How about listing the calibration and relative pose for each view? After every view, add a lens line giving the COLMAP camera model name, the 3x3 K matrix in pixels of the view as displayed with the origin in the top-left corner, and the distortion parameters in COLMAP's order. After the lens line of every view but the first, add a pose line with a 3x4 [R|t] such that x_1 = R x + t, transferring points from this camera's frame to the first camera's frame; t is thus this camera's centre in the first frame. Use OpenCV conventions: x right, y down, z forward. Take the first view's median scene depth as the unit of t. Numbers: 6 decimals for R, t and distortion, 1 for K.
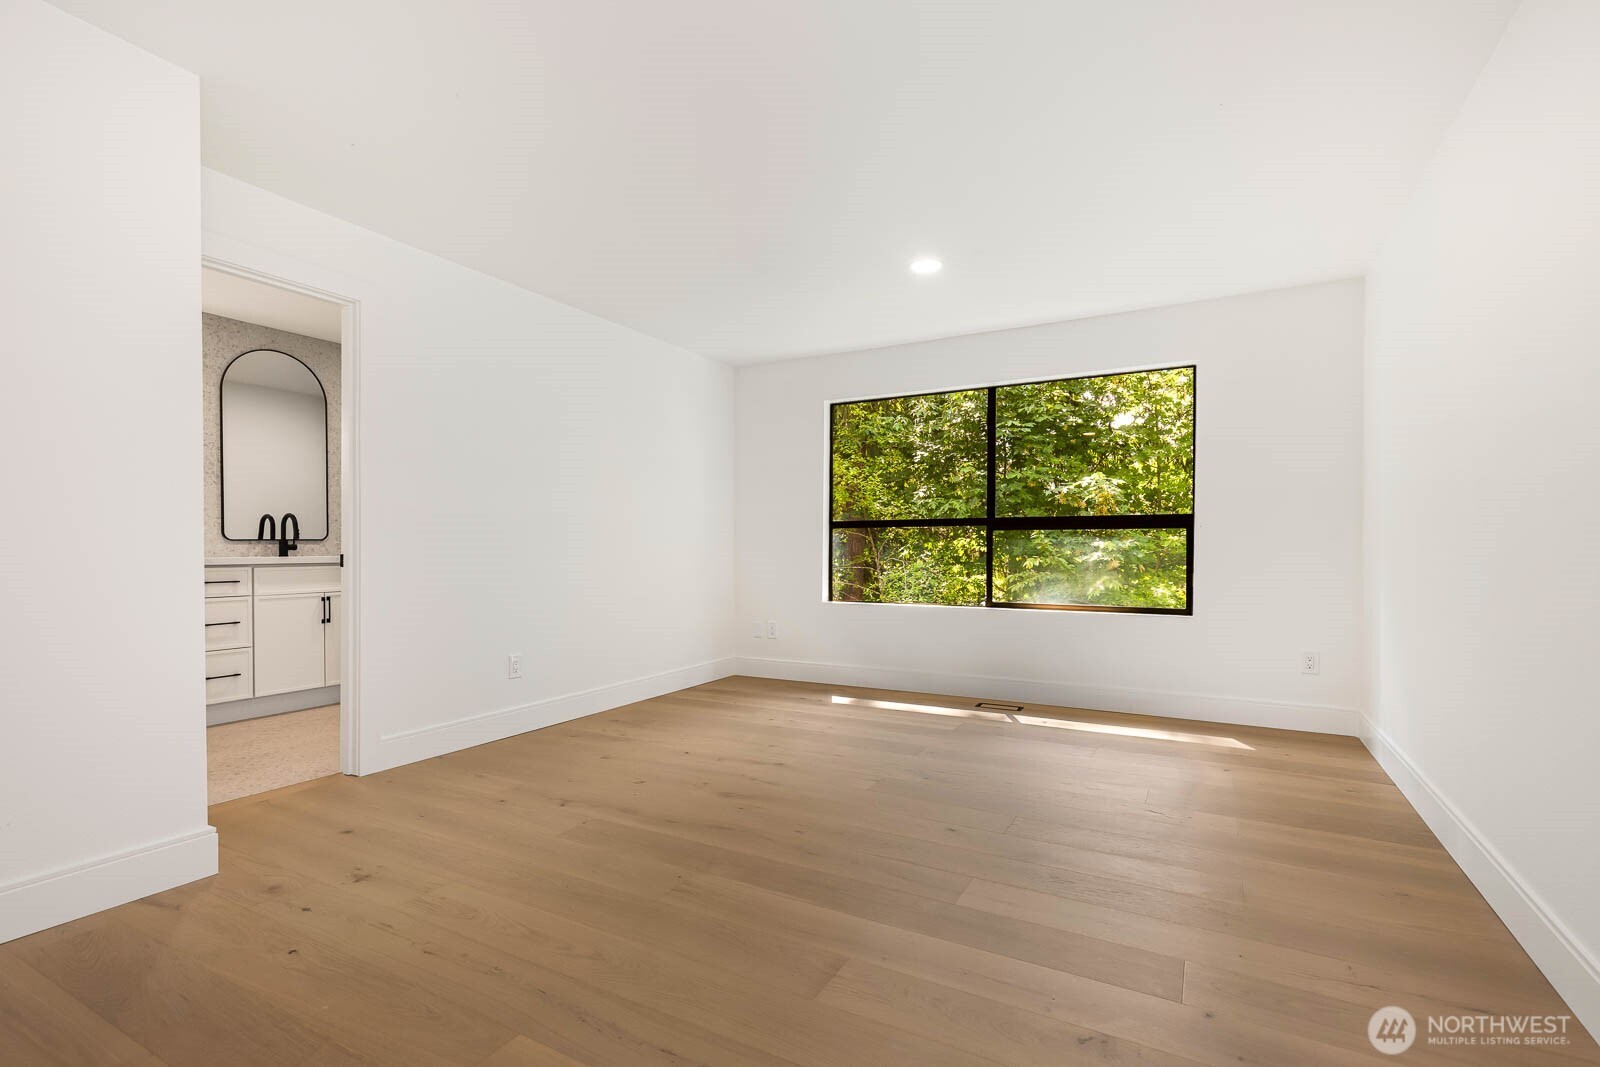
lens RADIAL K [[736.3, 0, 794.0], [0, 736.3, 546.6], [0, 0, 1]] dist [0.014115, -0.001919]
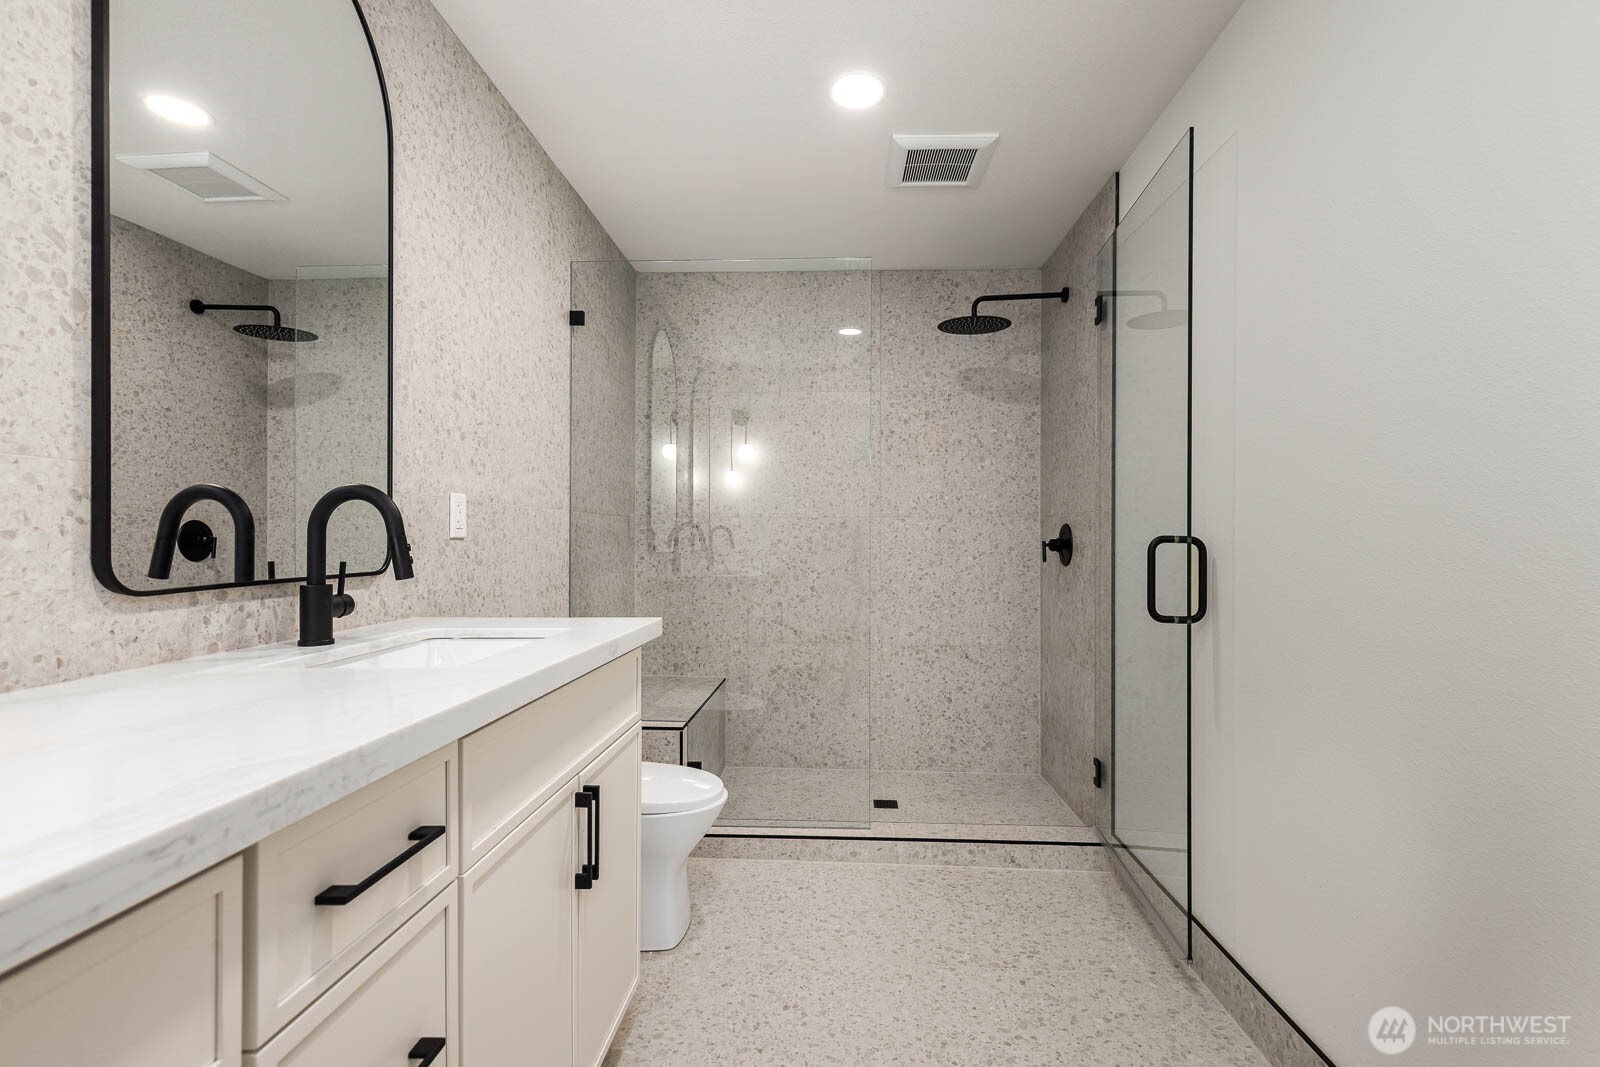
lens RADIAL K [[736.3, 0, 805.6], [0, 736.3, 530.2], [0, 0, 1]] dist [0.014115, -0.001919]
pose [[0.892553, 0.008130, 0.450870, -0.677577], [-0.001076, 0.999873, -0.015900, -0.024743], [-0.450942, 0.013707, 0.892448, 0.705050]]
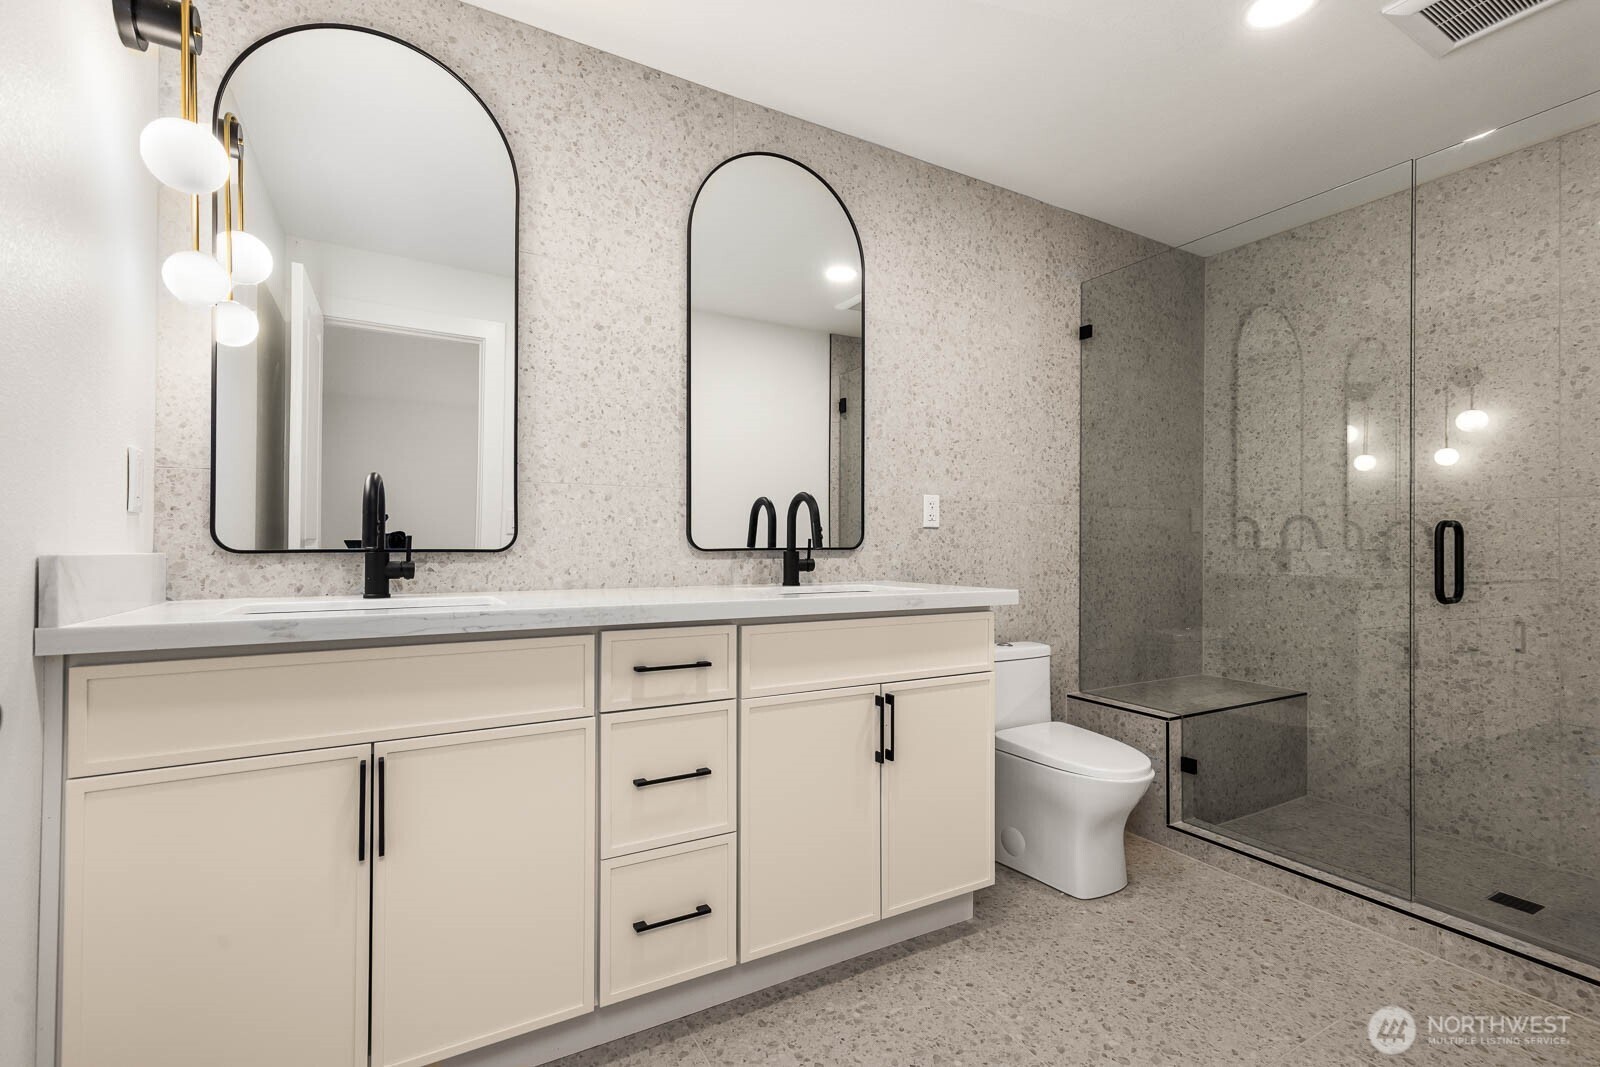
lens RADIAL K [[736.3, 0, 808.4], [0, 736.3, 530.7], [0, 0, 1]] dist [0.014115, -0.001919]
pose [[0.860559, -0.003441, -0.509339, -0.459387], [-0.007874, 0.999768, -0.020057, -0.012321], [0.509290, 0.021270, 0.860332, 0.627478]]
